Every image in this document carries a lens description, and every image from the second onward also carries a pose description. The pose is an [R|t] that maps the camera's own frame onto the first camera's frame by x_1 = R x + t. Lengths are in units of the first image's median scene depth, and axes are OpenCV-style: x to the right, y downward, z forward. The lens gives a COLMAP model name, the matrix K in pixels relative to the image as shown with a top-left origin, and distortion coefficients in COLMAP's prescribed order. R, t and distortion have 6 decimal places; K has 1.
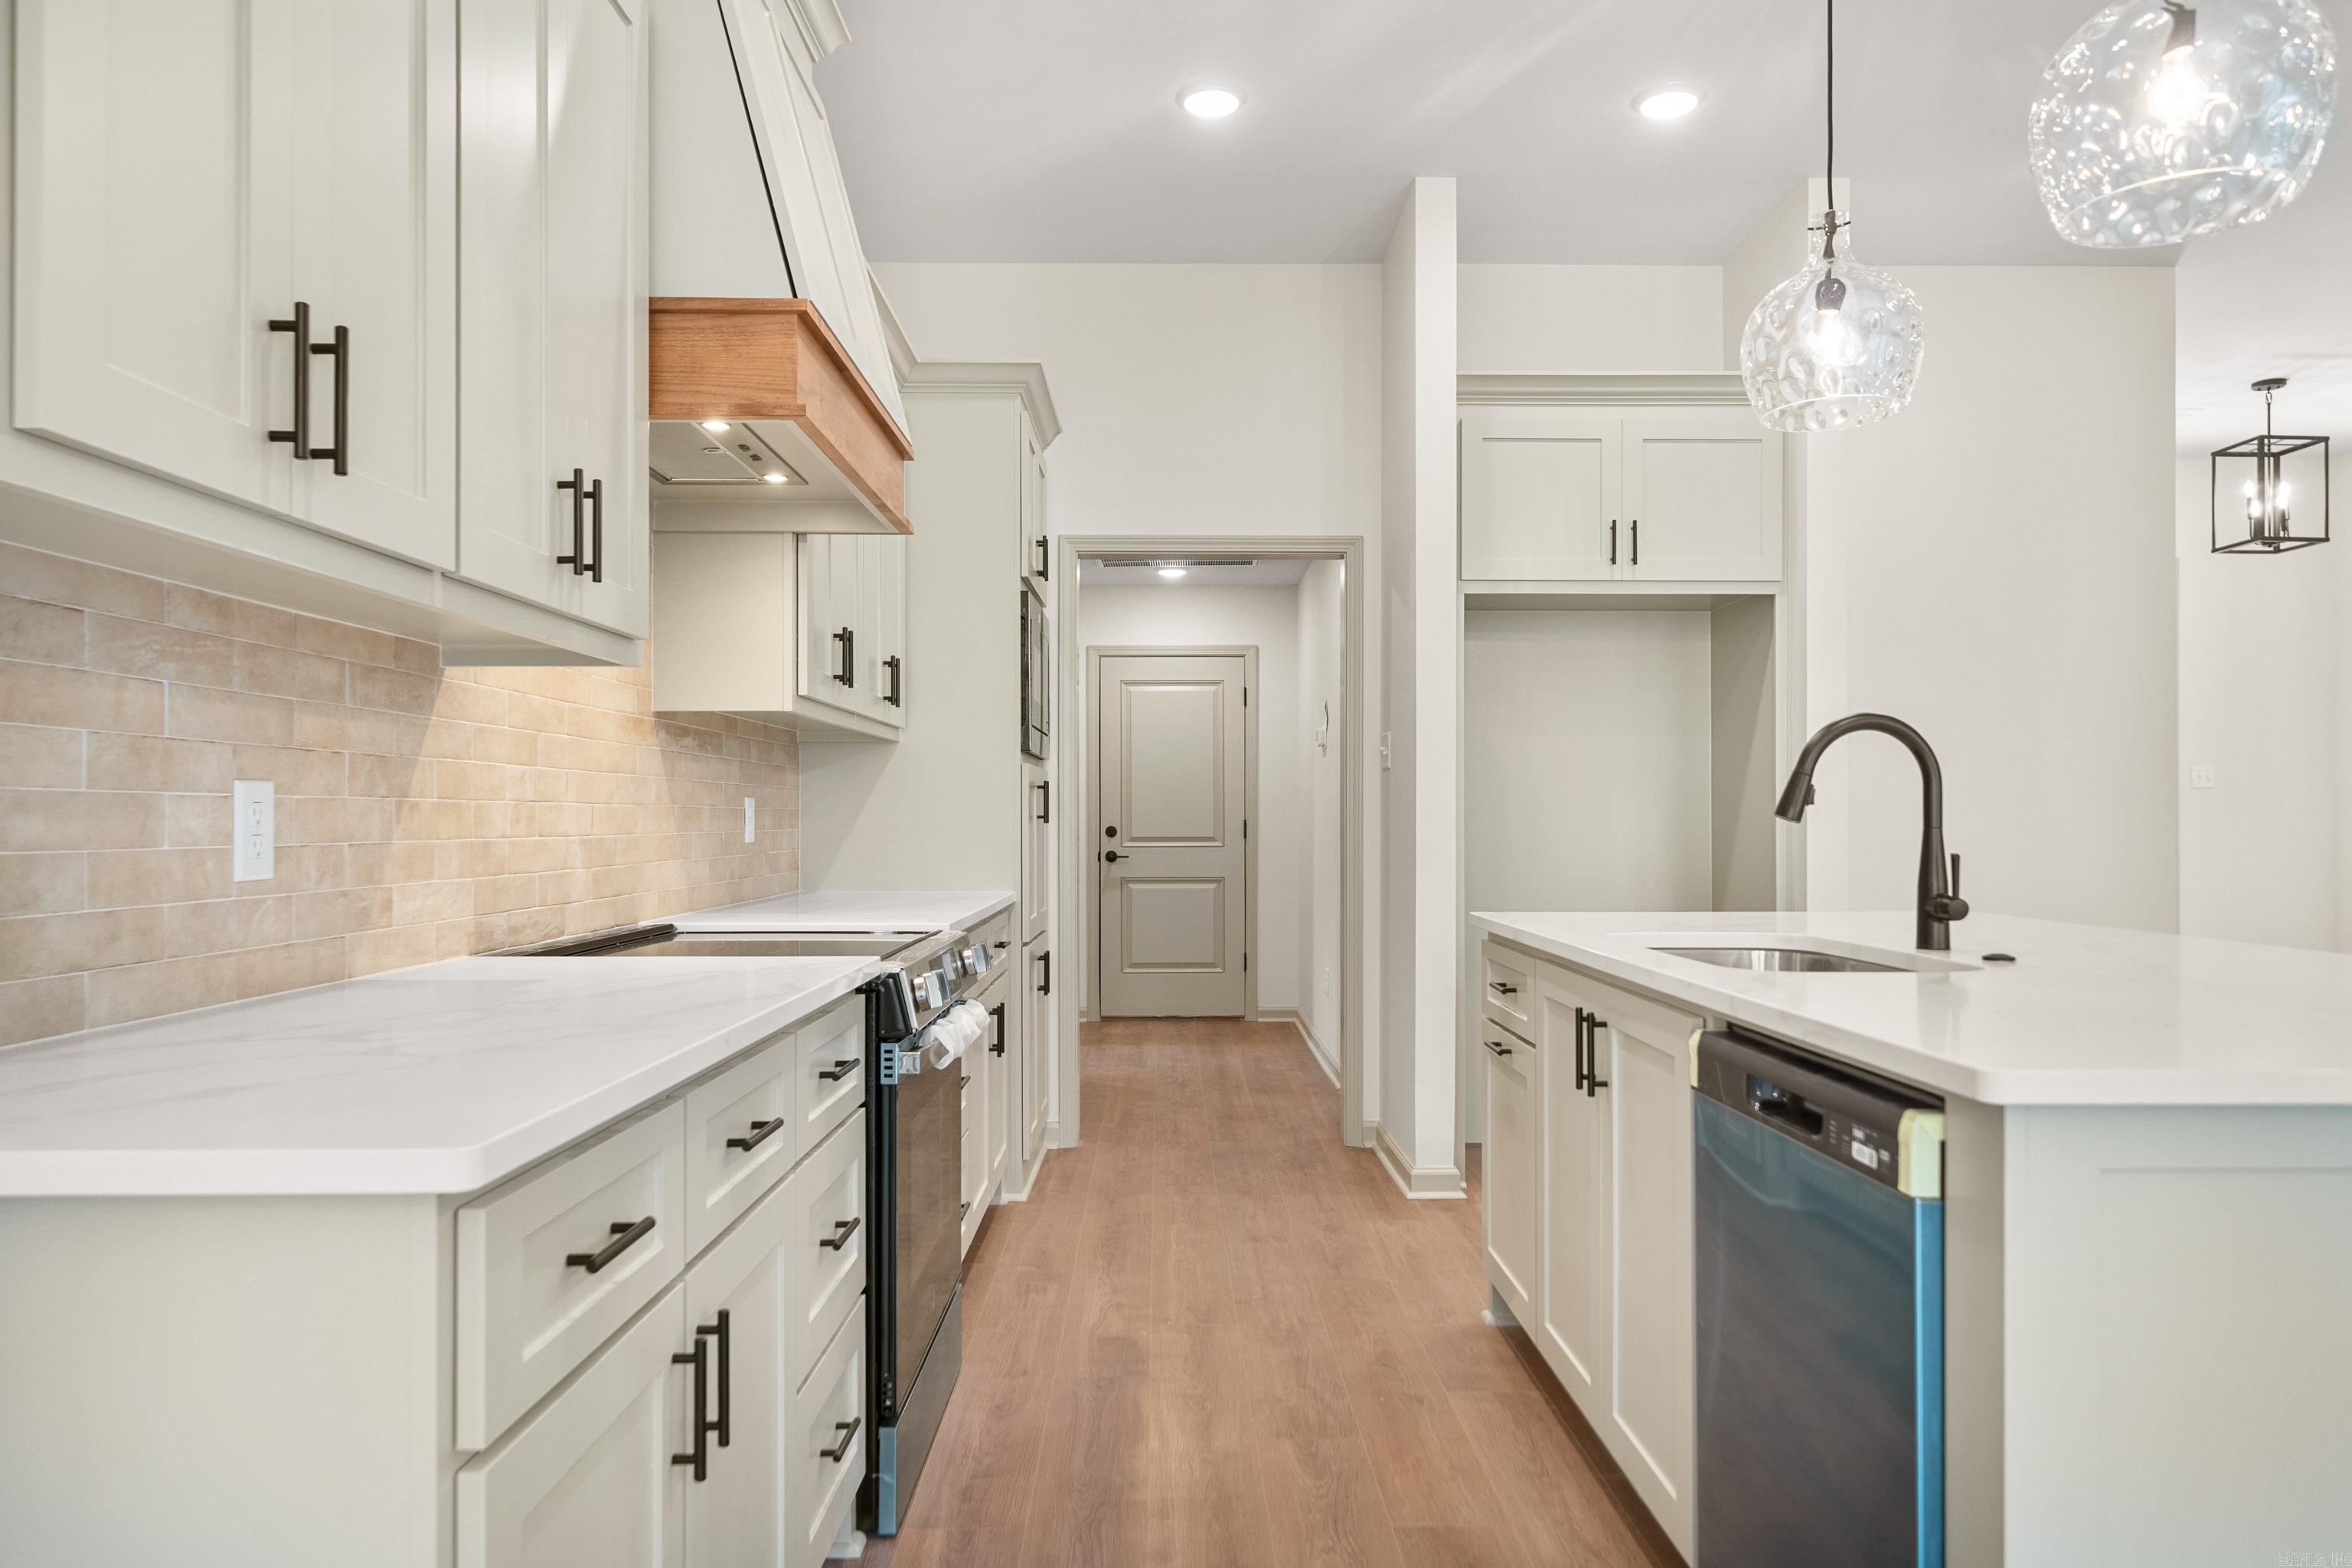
lens RADIAL K [[1530.7, 0, 1174.6], [0, 1530.7, 814.9], [0, 0, 1]] dist [0.000719, 0.000492]
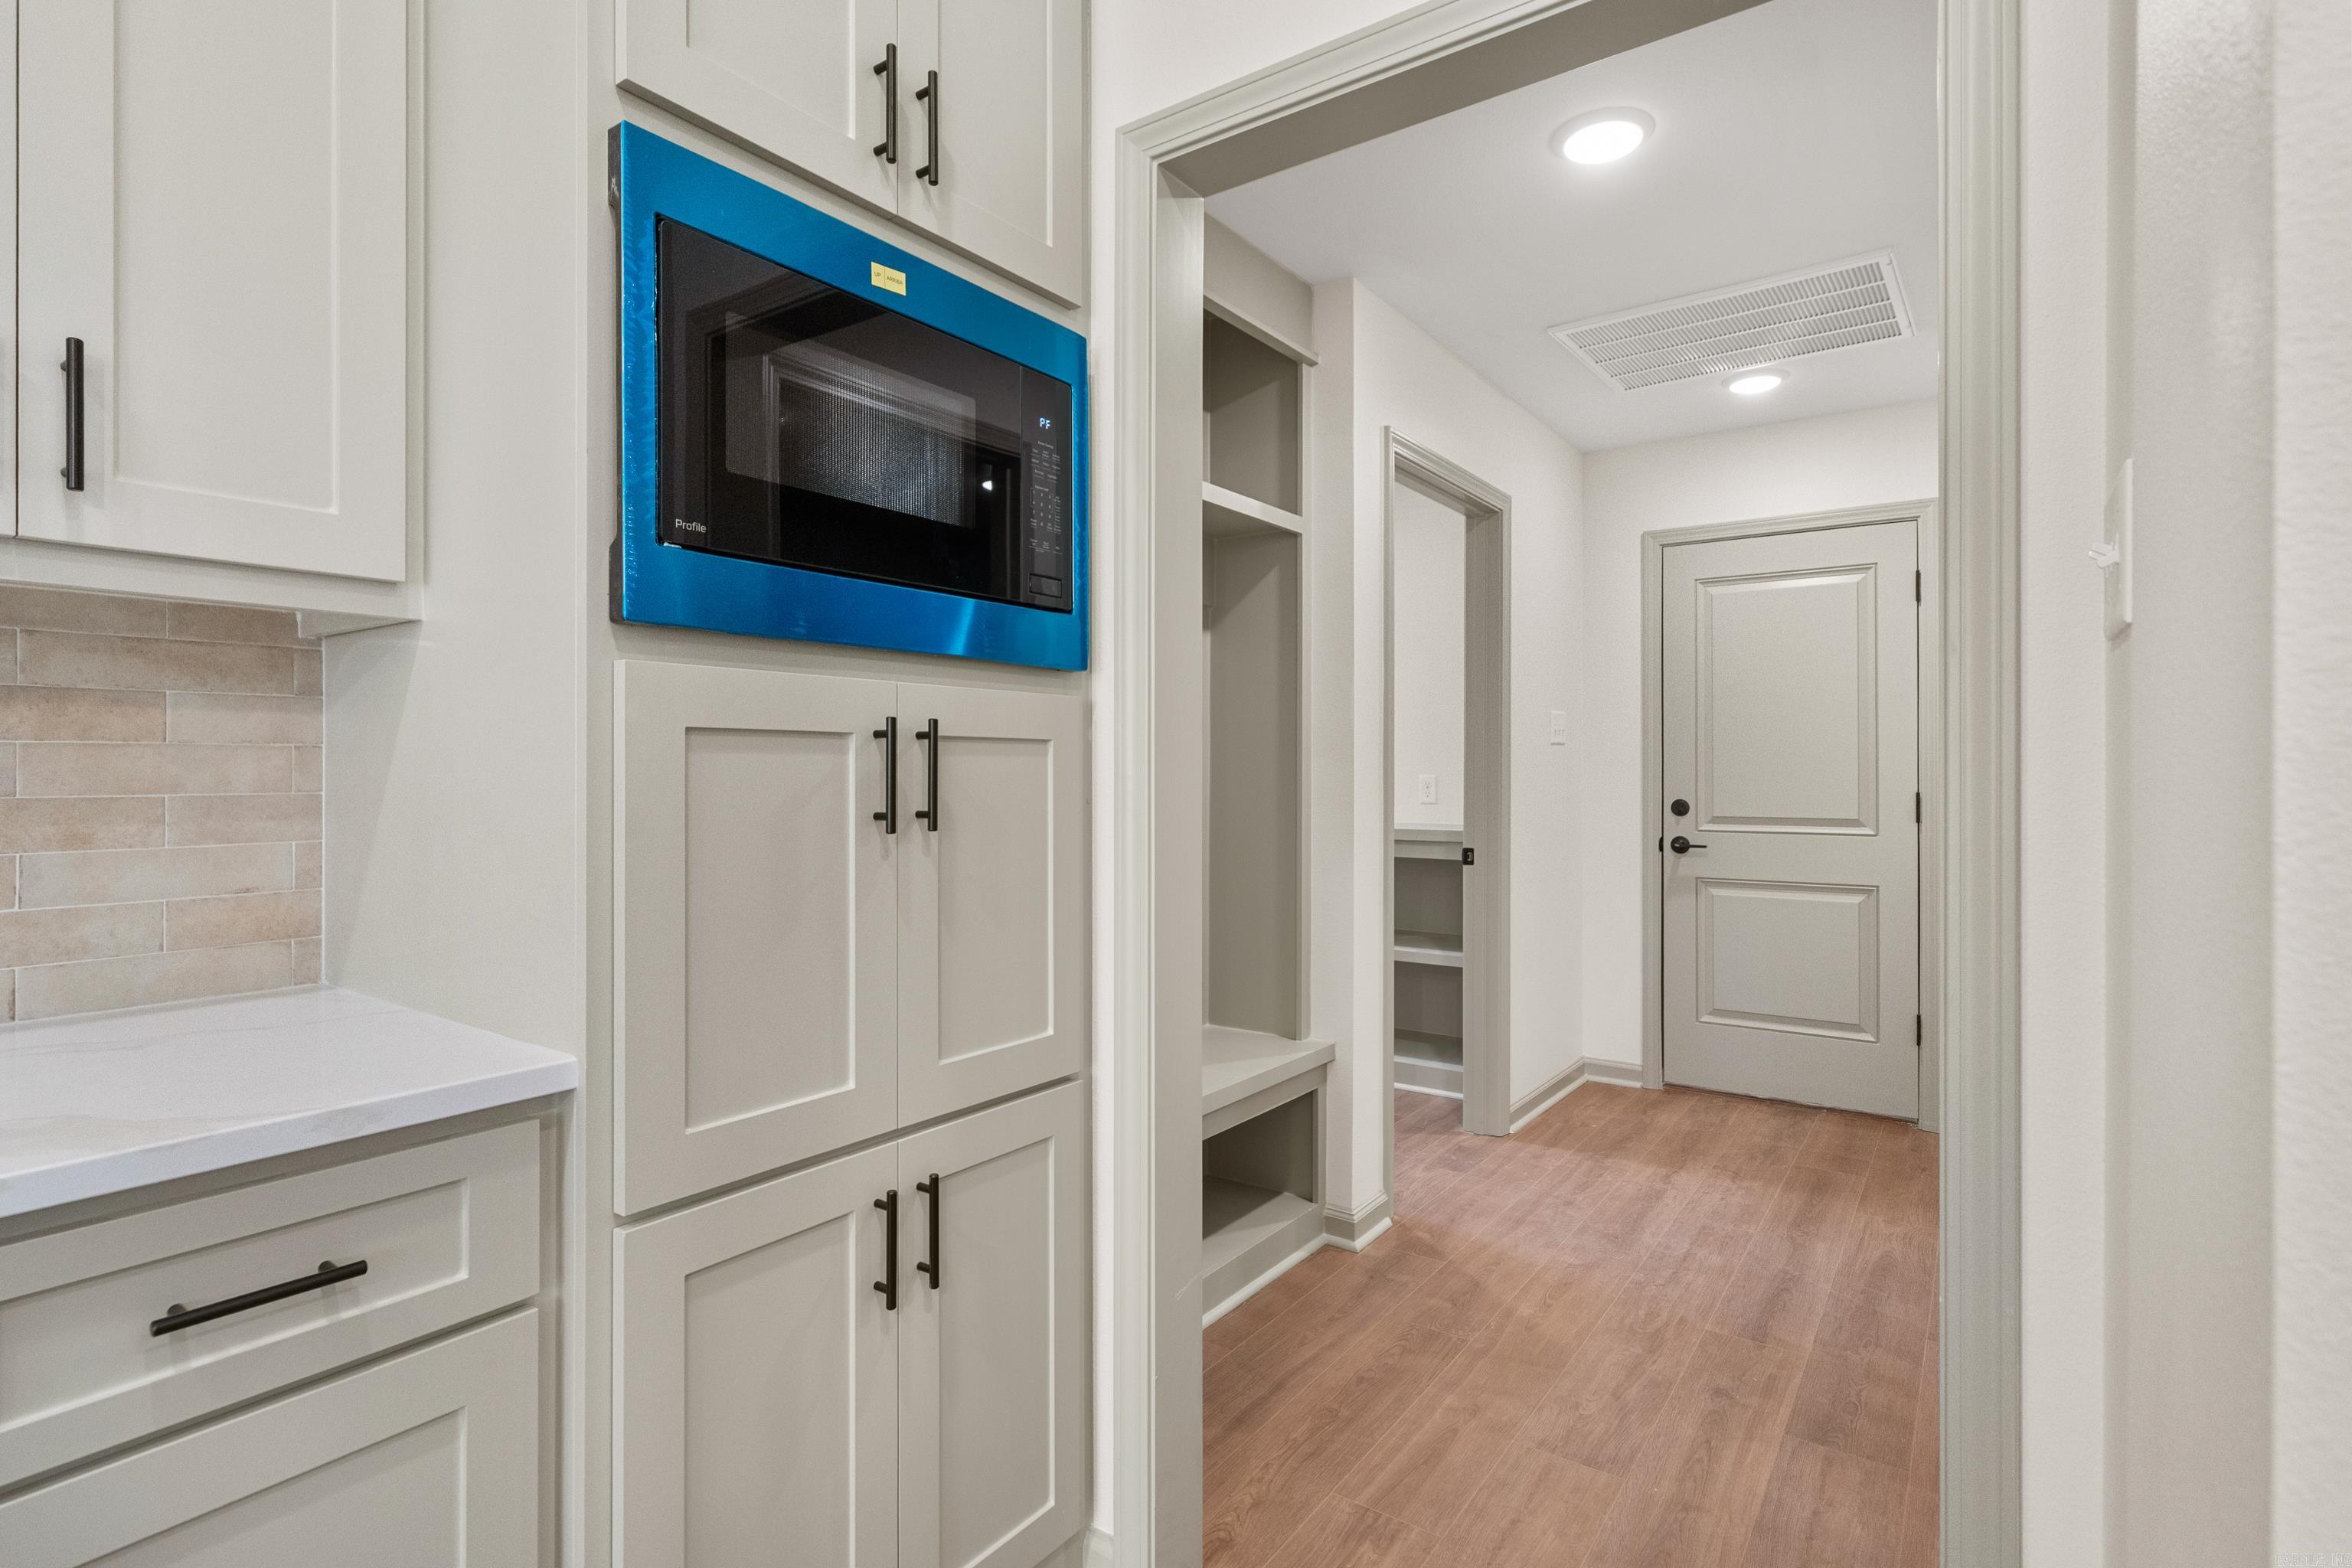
lens RADIAL K [[1151.4, 0, 1177.1], [0, 1151.4, 771.2], [0, 0, 1]] dist [0.002993, 0.000326]
pose [[0.811026, -0.000938, -0.585010, 0.147595], [0.001167, 0.999999, 0.000015, -0.010309], [0.585010, -0.000695, 0.811026, 0.921870]]
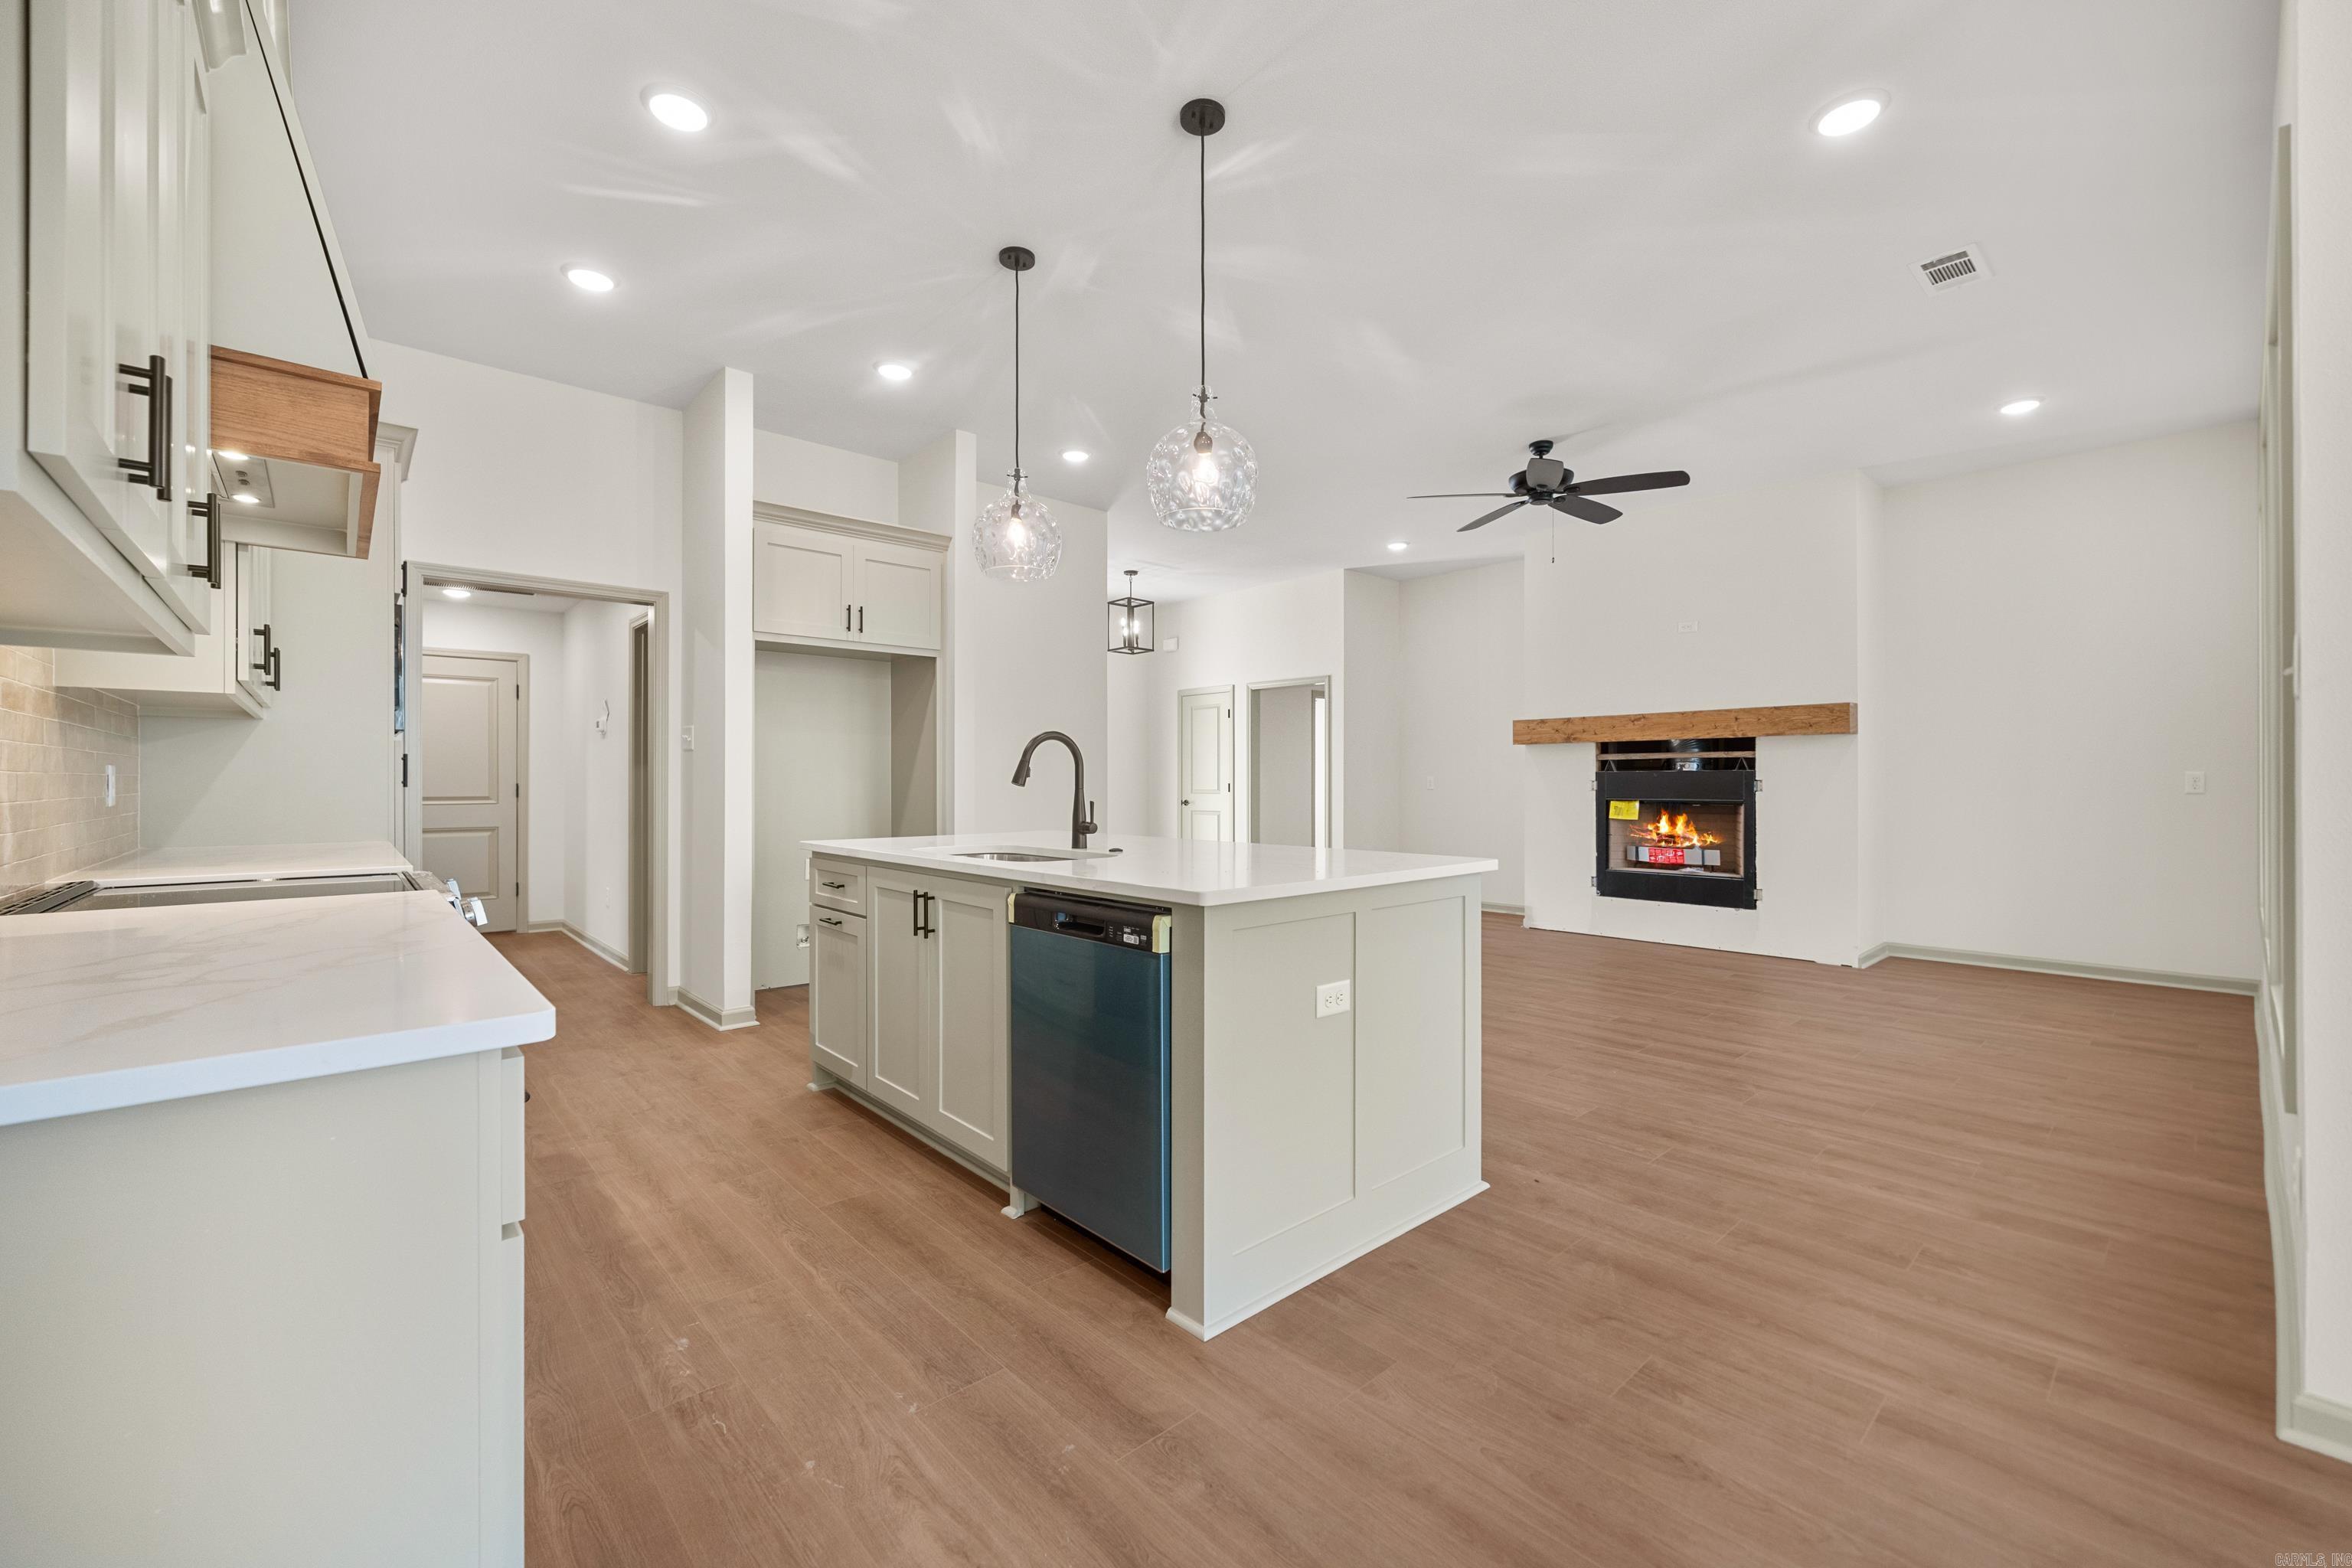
lens RADIAL K [[955.3, 0, 1182.0], [0, 955.3, 780.6], [0, 0, 1]] dist [-0.002320, 0.000054]
pose [[0.749119, 0.000228, 0.662435, -0.141509], [-0.001369, 0.999998, 0.001204, -0.002209], [-0.662434, -0.001809, 0.749118, -0.024826]]
